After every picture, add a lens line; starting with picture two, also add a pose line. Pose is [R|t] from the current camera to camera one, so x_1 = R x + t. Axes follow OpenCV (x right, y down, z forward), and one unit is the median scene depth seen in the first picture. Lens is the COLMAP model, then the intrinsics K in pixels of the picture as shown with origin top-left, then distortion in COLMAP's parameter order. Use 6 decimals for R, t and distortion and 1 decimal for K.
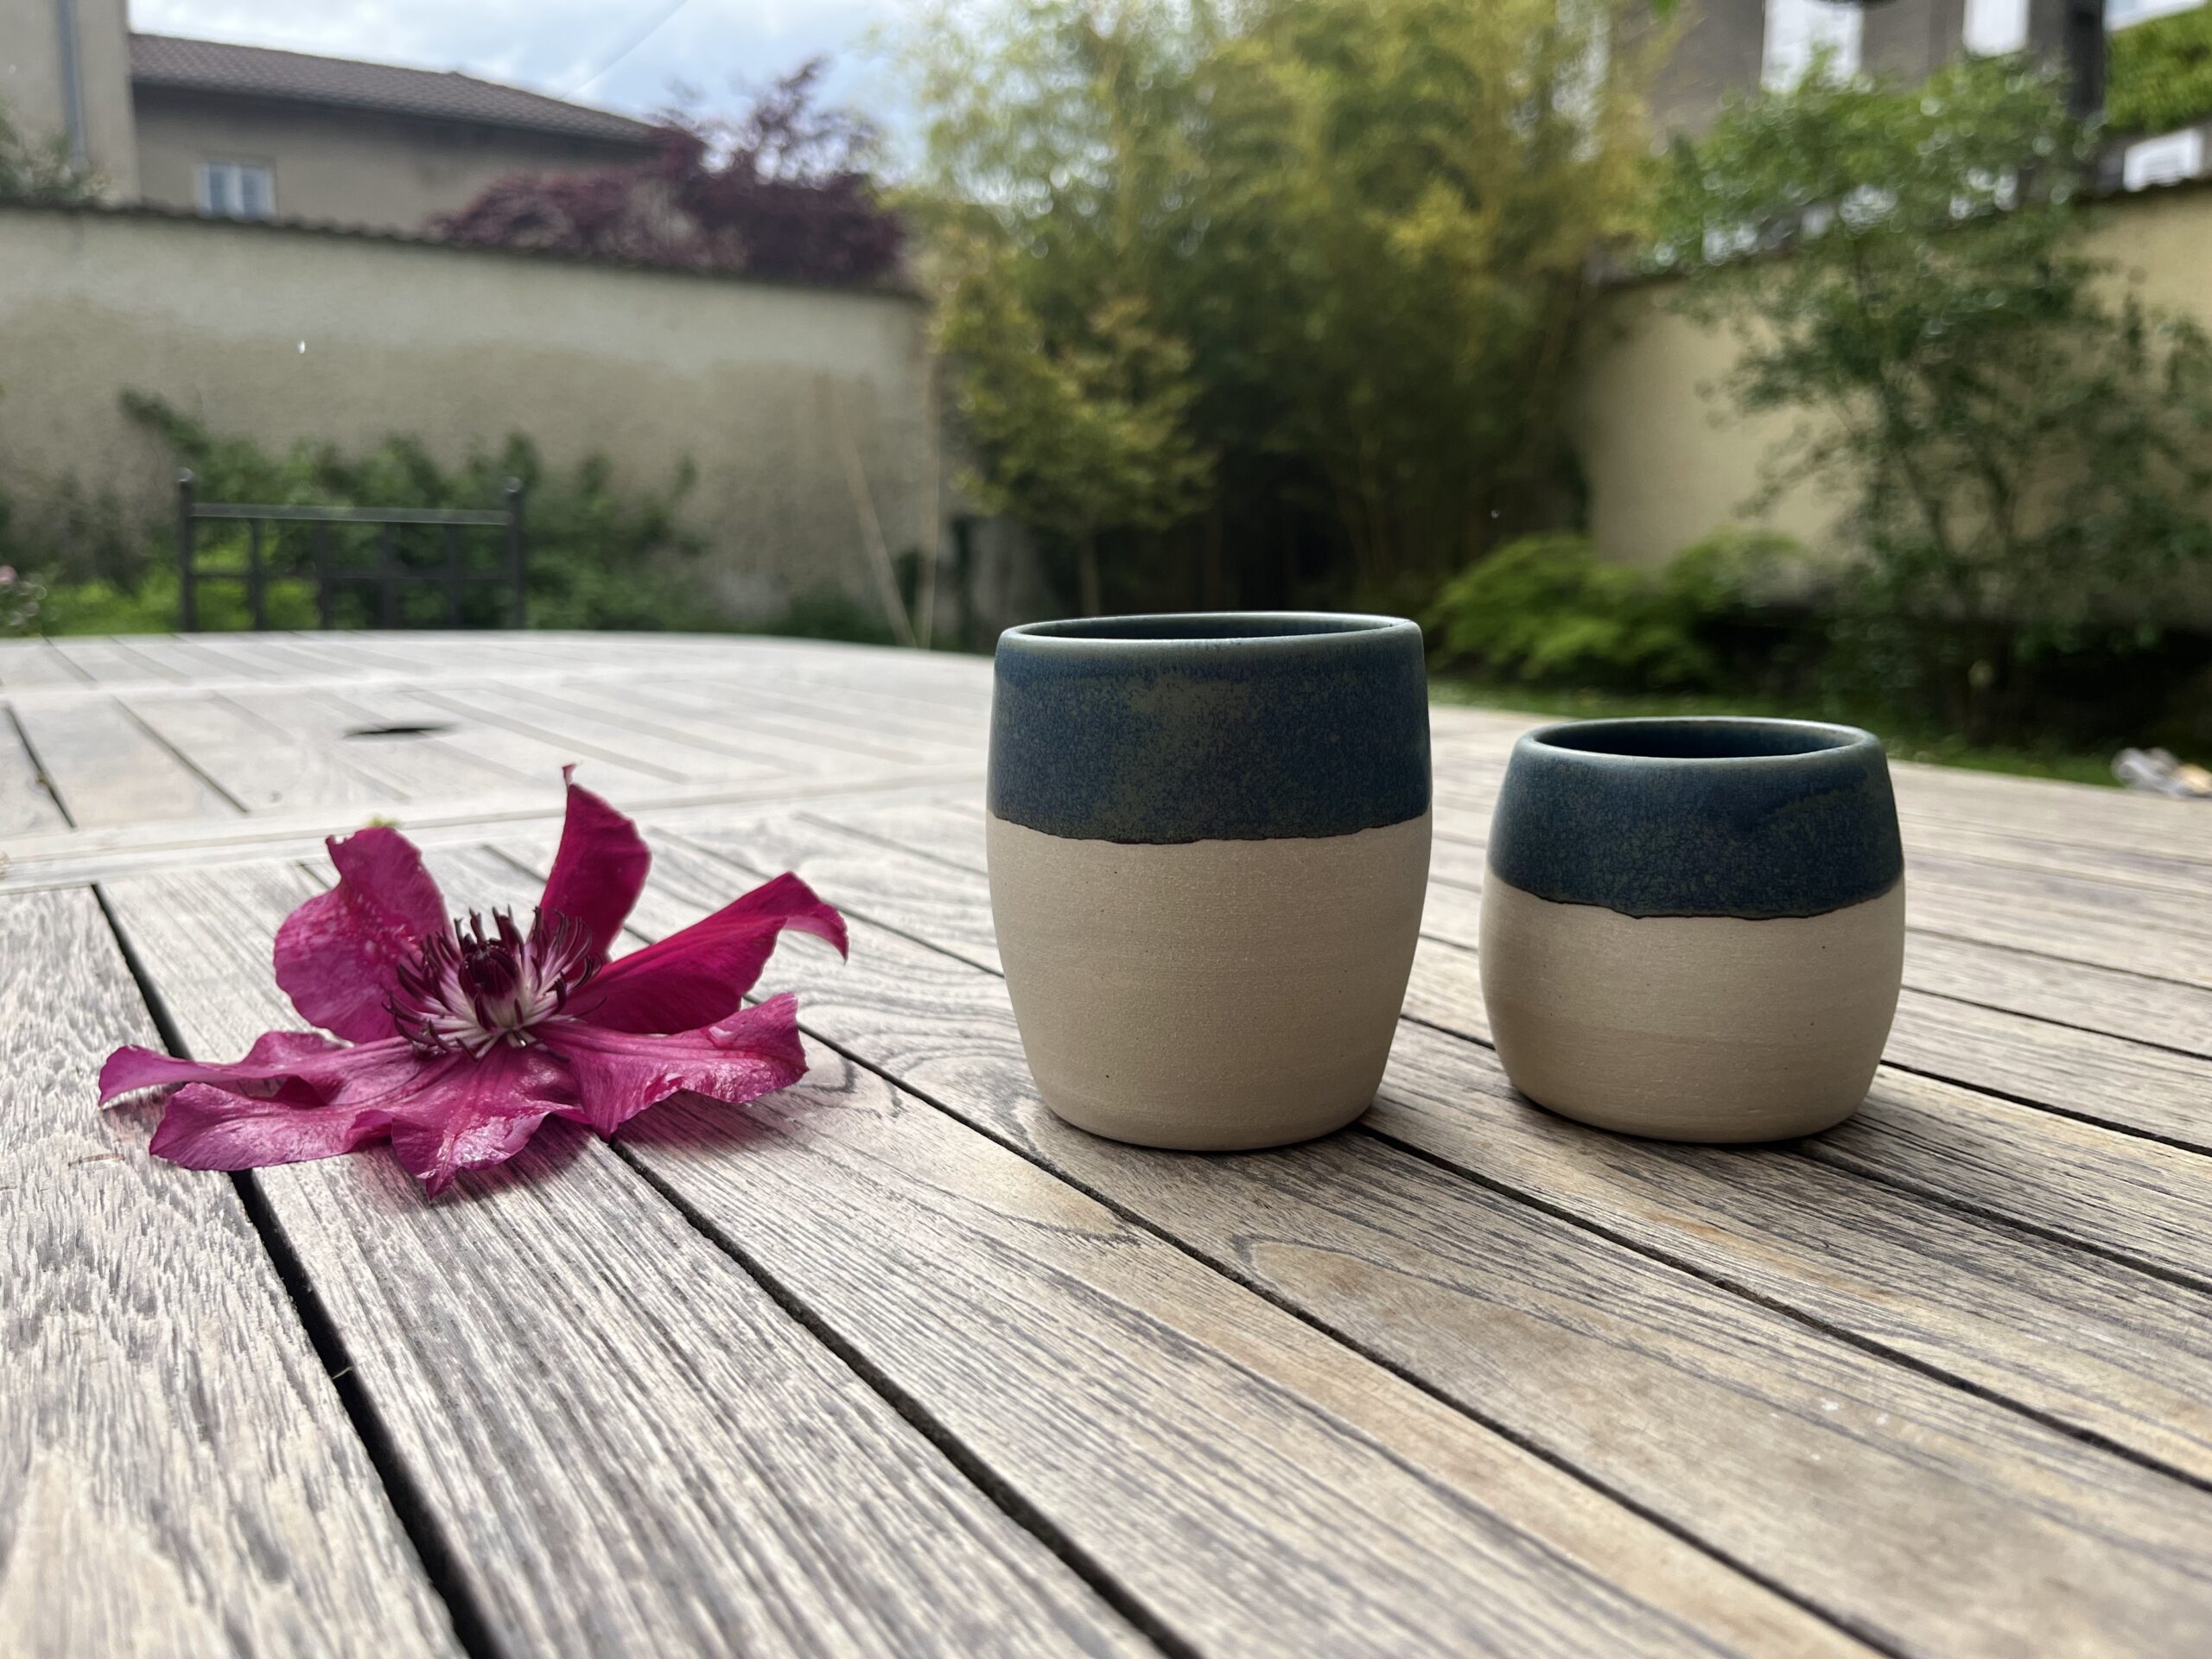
lens RADIAL K [[1711.3, 0, 1095.0], [0, 1711.3, 855.8], [0, 0, 1]] dist [0.034211, -0.055387]
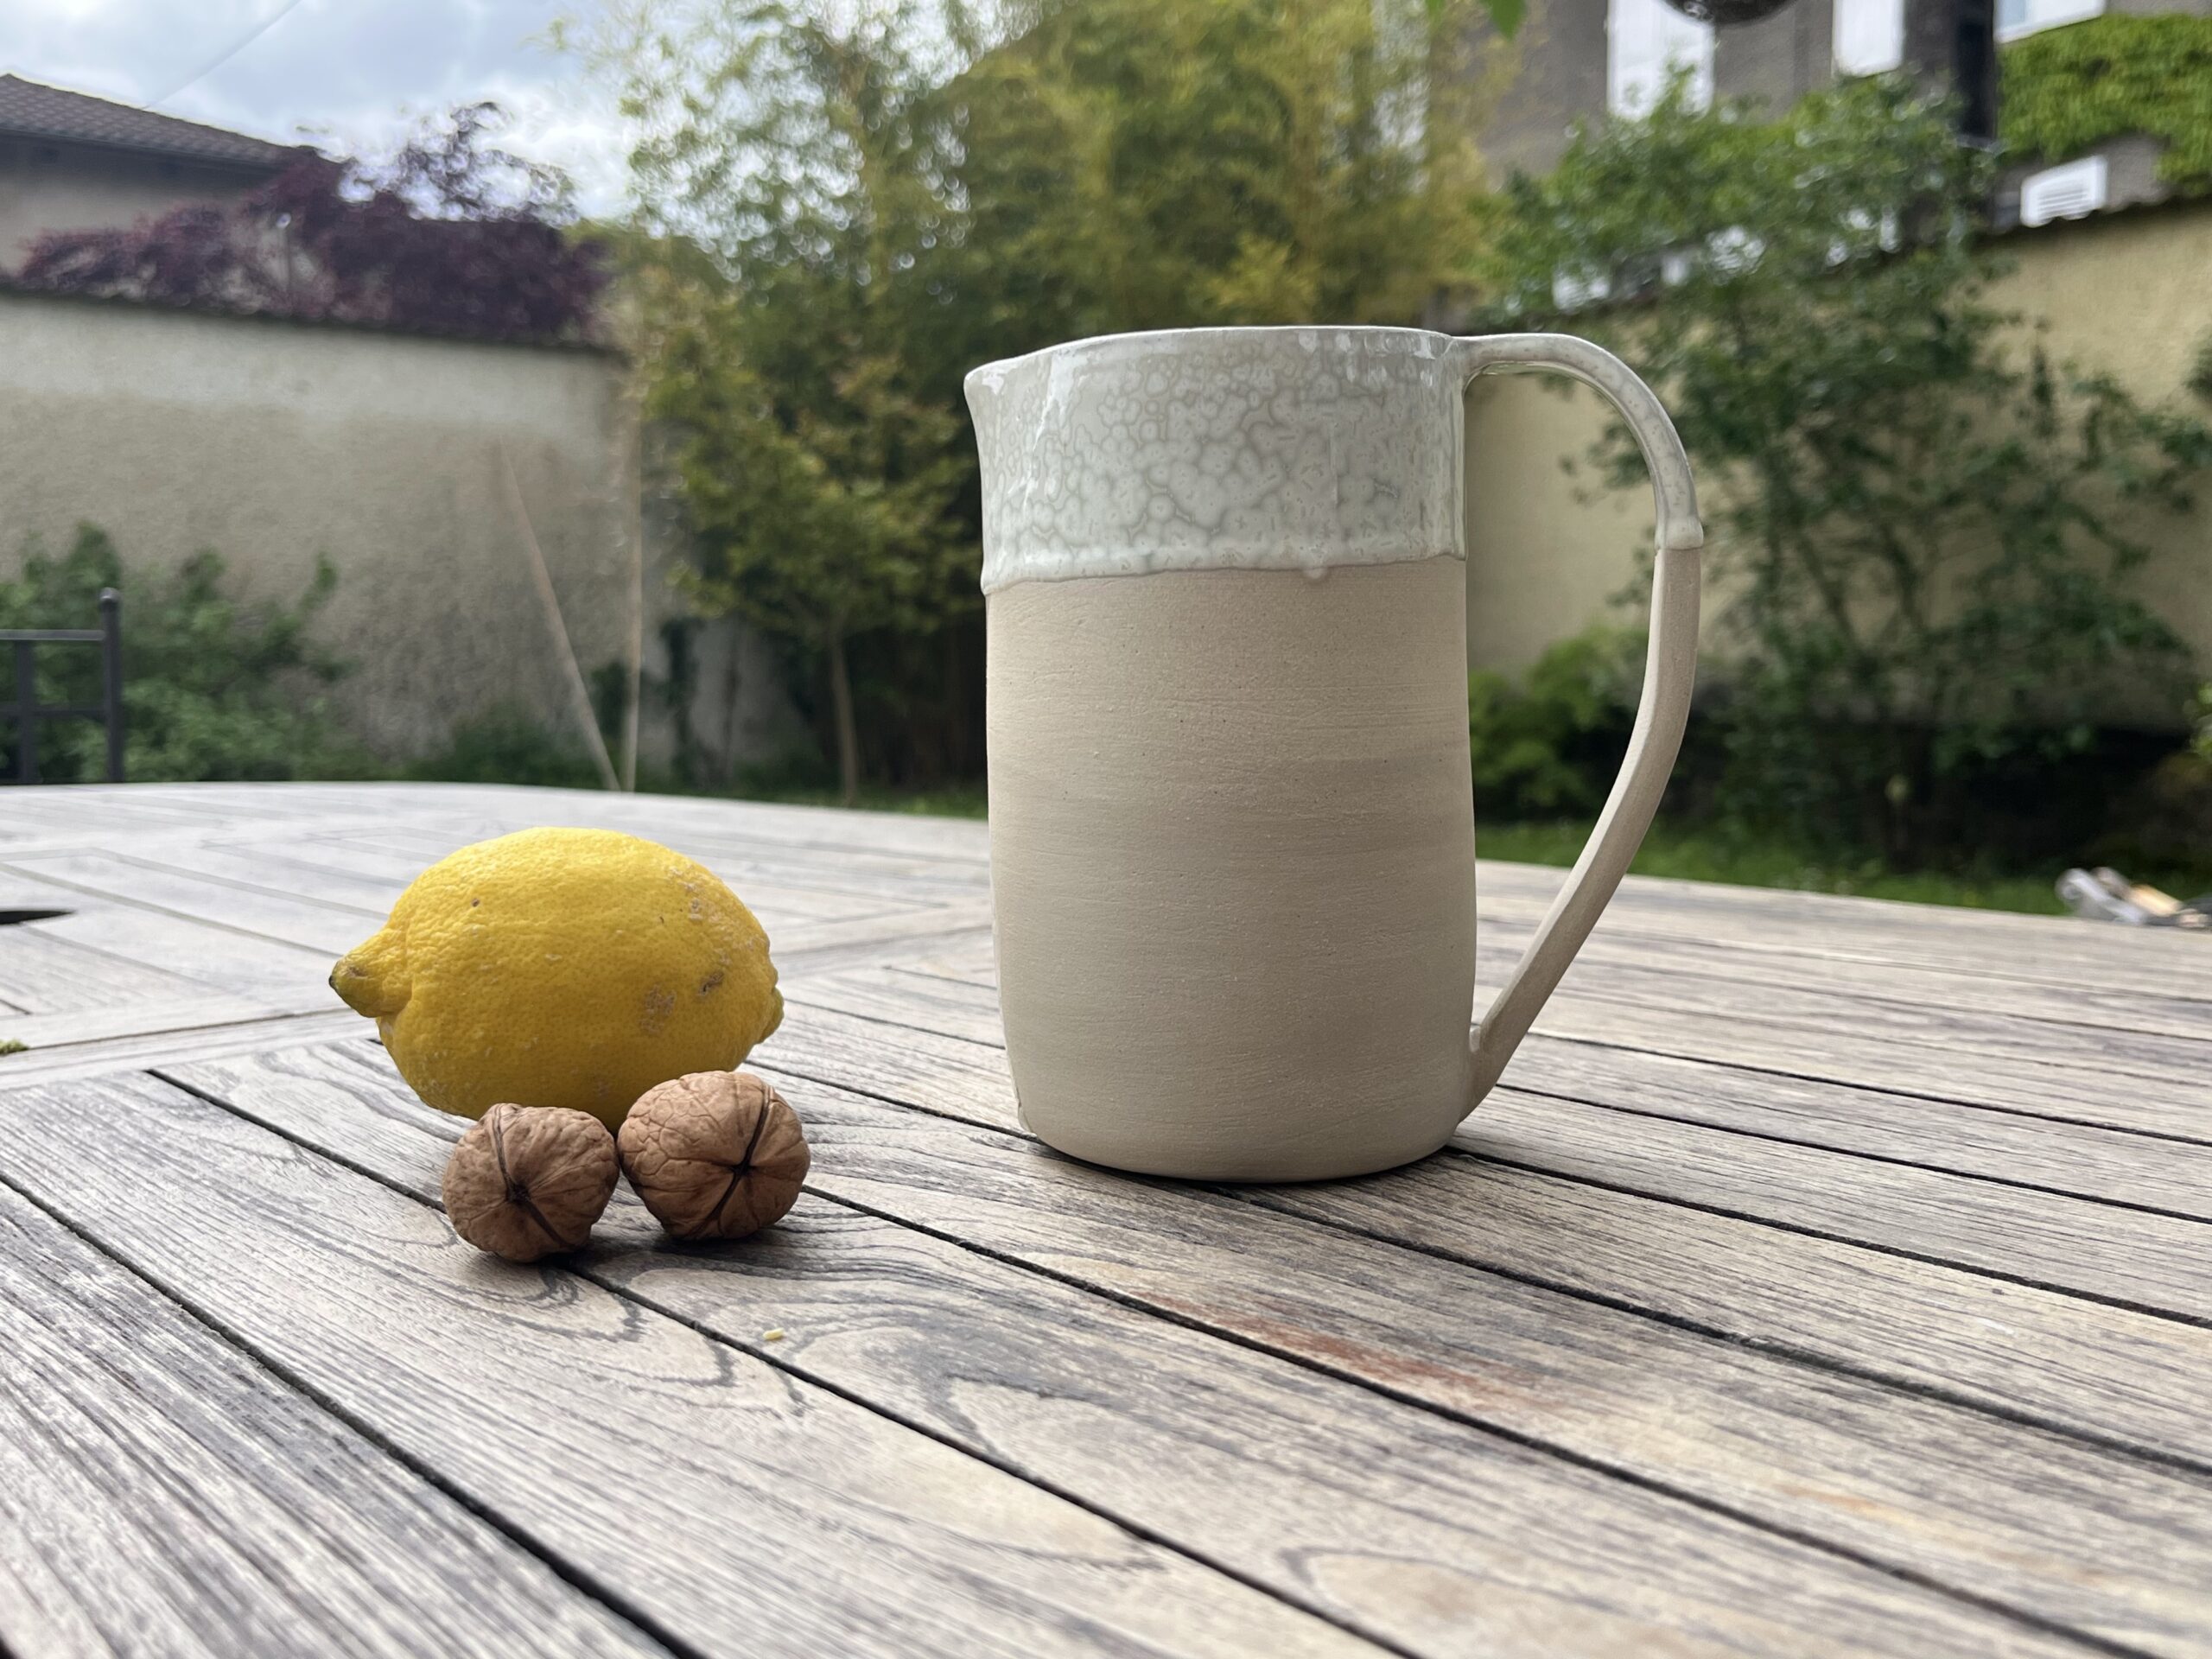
lens RADIAL K [[2135.8, 0, 1093.7], [0, 2135.8, 844.8], [0, 0, 1]] dist [0.016103, 0.000000]
pose [[0.992833, -0.028179, 0.116142, -0.096738], [0.038374, 0.995513, -0.086499, -0.014583], [-0.113183, 0.090336, 0.989459, 0.018561]]
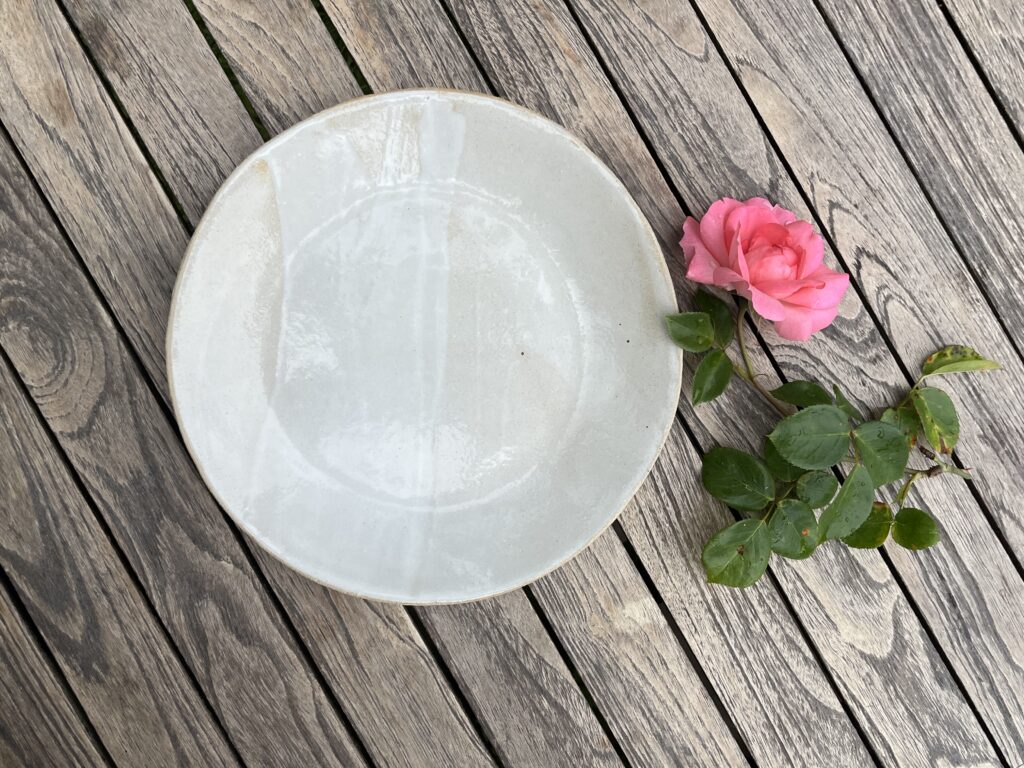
lens RADIAL K [[988.7, 0, 507.8], [0, 988.7, 373.4], [0, 0, 1]] dist [0.016103, 0.000000]
pose [[-0.997091, -0.067262, -0.035852, 0.447869], [-0.022999, -0.182946, 0.982854, -1.604208], [-0.072668, 0.980819, 0.180867, 1.145590]]
